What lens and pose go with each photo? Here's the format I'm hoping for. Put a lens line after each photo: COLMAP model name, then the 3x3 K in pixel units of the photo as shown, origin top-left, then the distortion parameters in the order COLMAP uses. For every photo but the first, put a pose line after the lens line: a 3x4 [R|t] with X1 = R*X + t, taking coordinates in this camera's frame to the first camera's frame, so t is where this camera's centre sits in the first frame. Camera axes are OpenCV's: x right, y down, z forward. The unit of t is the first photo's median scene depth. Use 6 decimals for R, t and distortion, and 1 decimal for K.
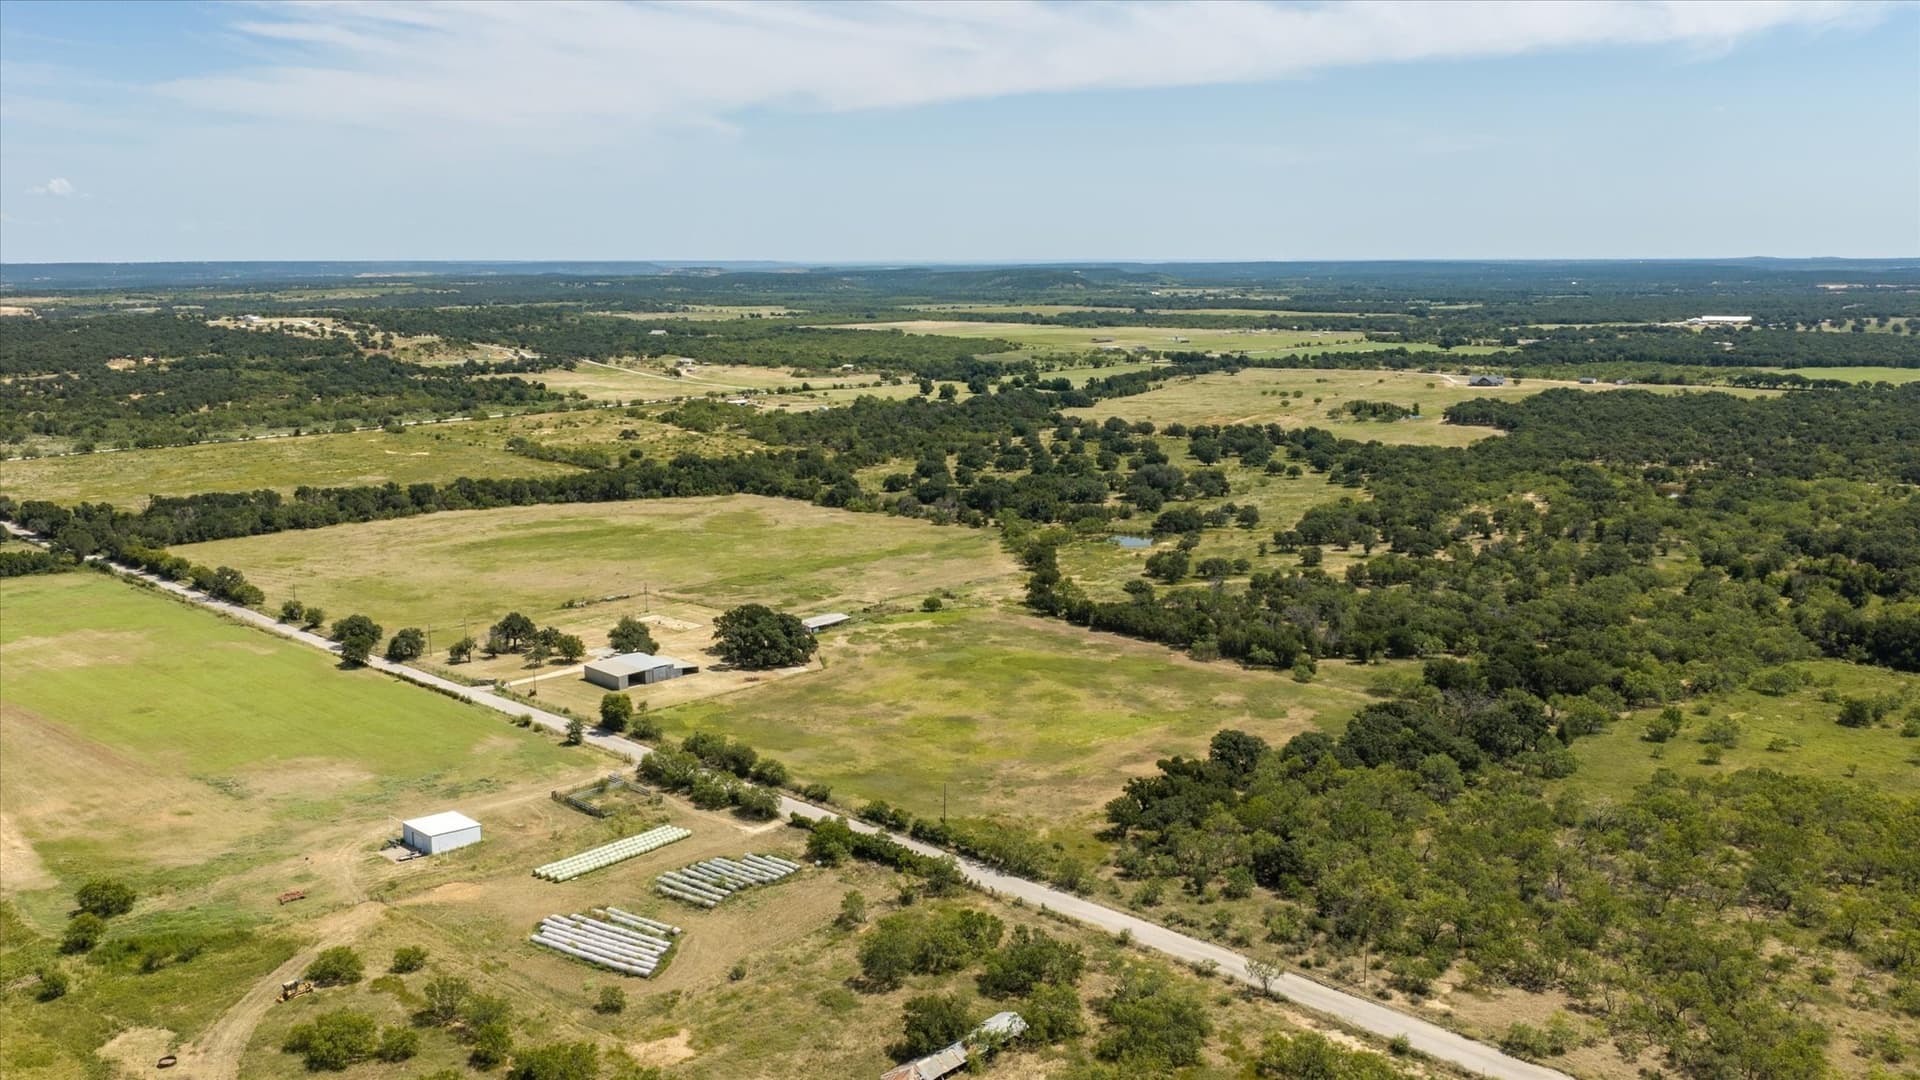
lens RADIAL K [[1602.5, 0, 960.0], [0, 1602.5, 540.0], [0, 0, 1]] dist [0.026749, -0.050486]
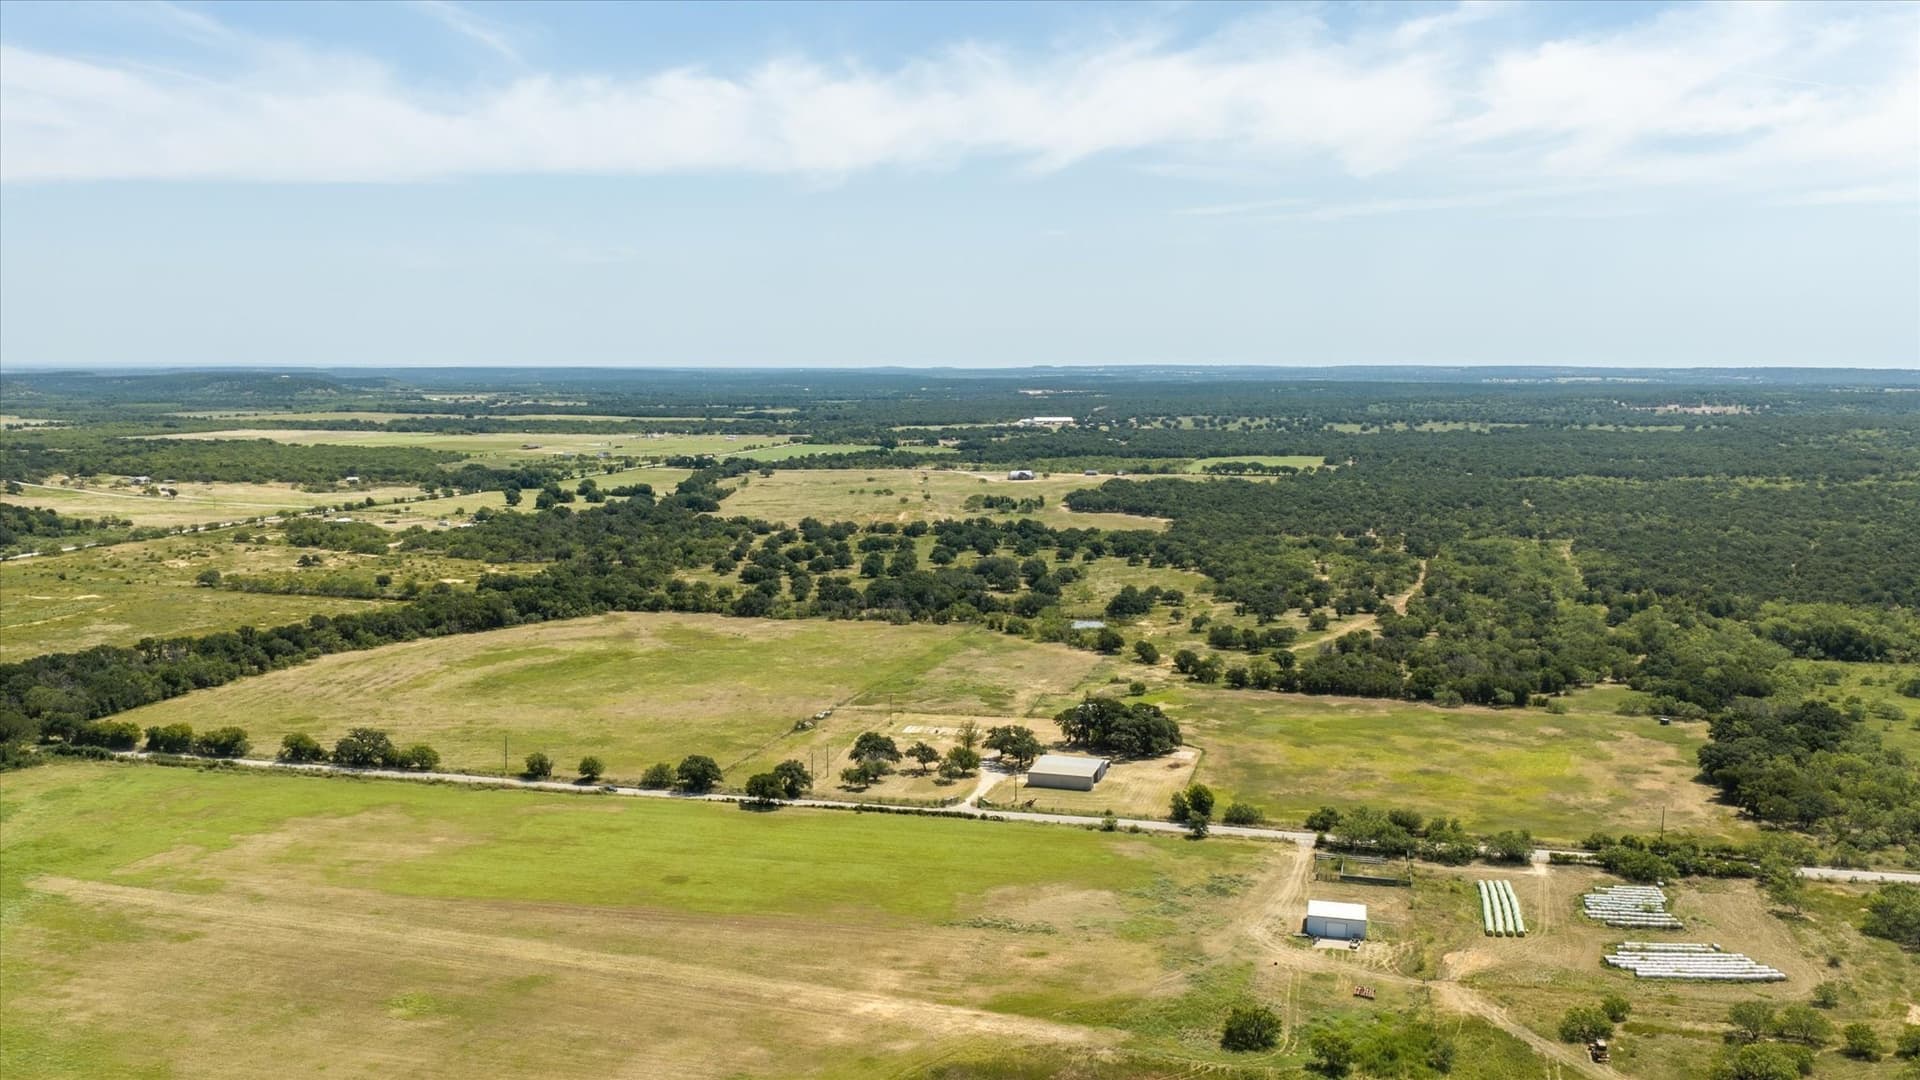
lens RADIAL K [[1603.3, 0, 958.0], [0, 1603.3, 502.8], [0, 0, 1]] dist [0.037125, -0.073699]
pose [[0.869070, -0.035848, 0.493389, -0.578758], [0.078915, 0.994645, -0.066737, -0.018762], [-0.488355, 0.096935, 0.867245, 0.113765]]
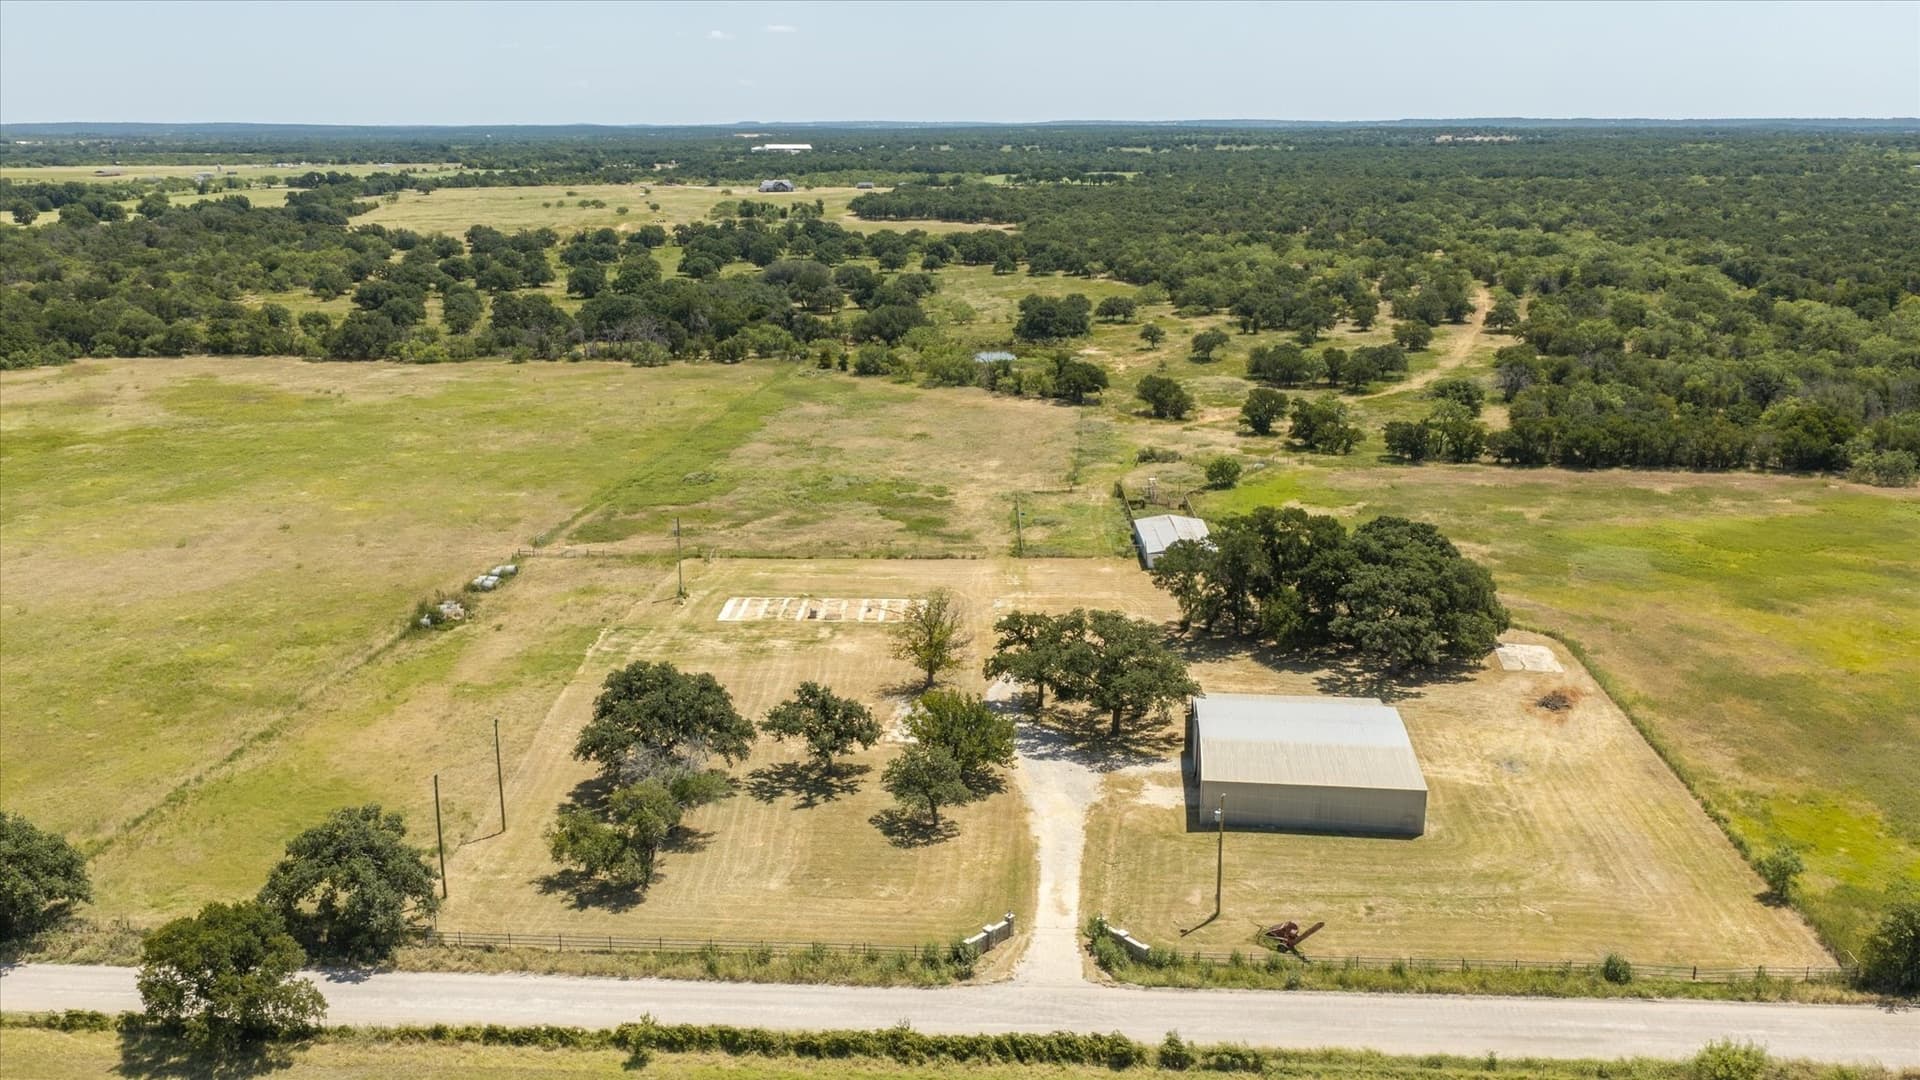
lens RADIAL K [[1602.5, 0, 960.0], [0, 1602.5, 540.0], [0, 0, 1]] dist [0.026749, -0.050486]
pose [[0.765241, -0.155271, 0.624738, -0.340586], [0.107315, 0.987665, 0.114022, -0.002566], [-0.634736, -0.020211, 0.772464, 0.617630]]
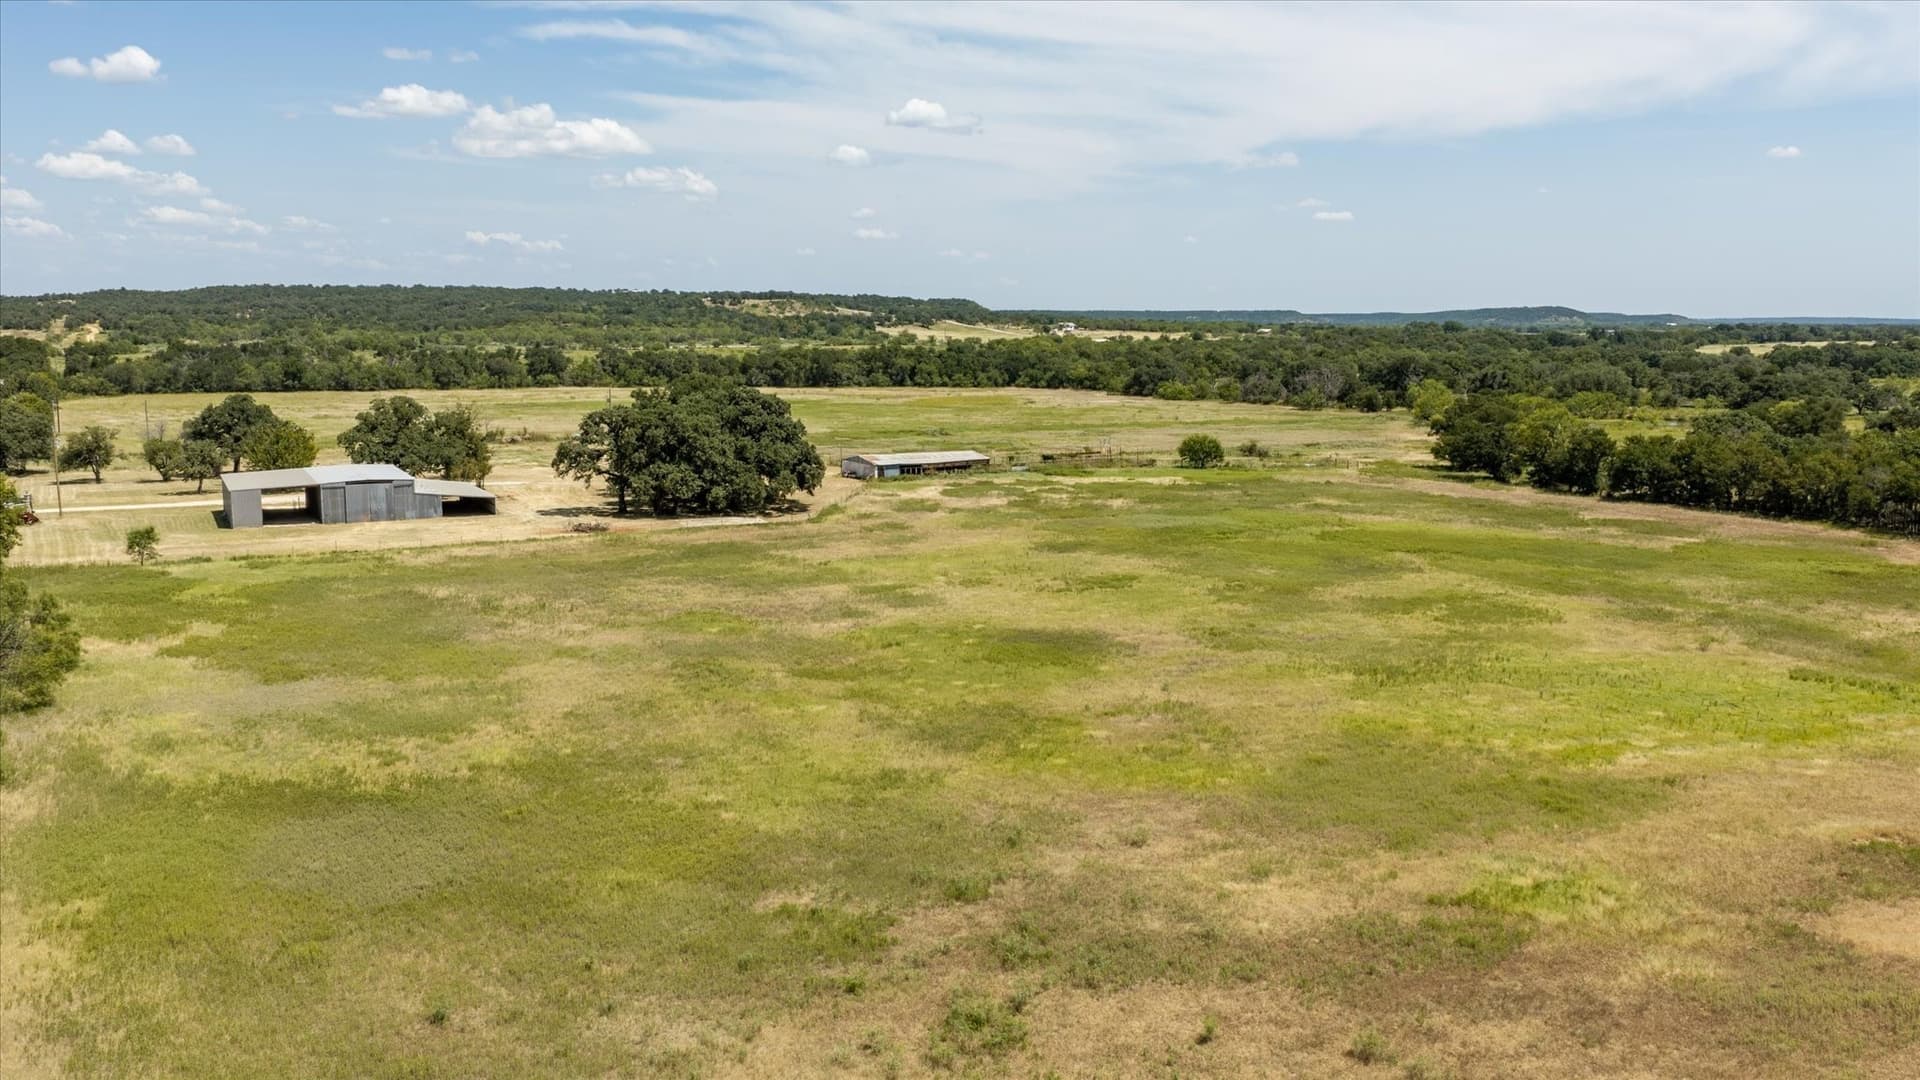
lens RADIAL K [[1602.5, 0, 960.0], [0, 1602.5, 540.0], [0, 0, 1]] dist [0.026749, -0.050486]
pose [[0.958169, 0.050254, -0.281755, 0.038670], [-0.060964, 0.997708, -0.029371, 0.072267], [0.279633, 0.045320, 0.959037, 0.517354]]
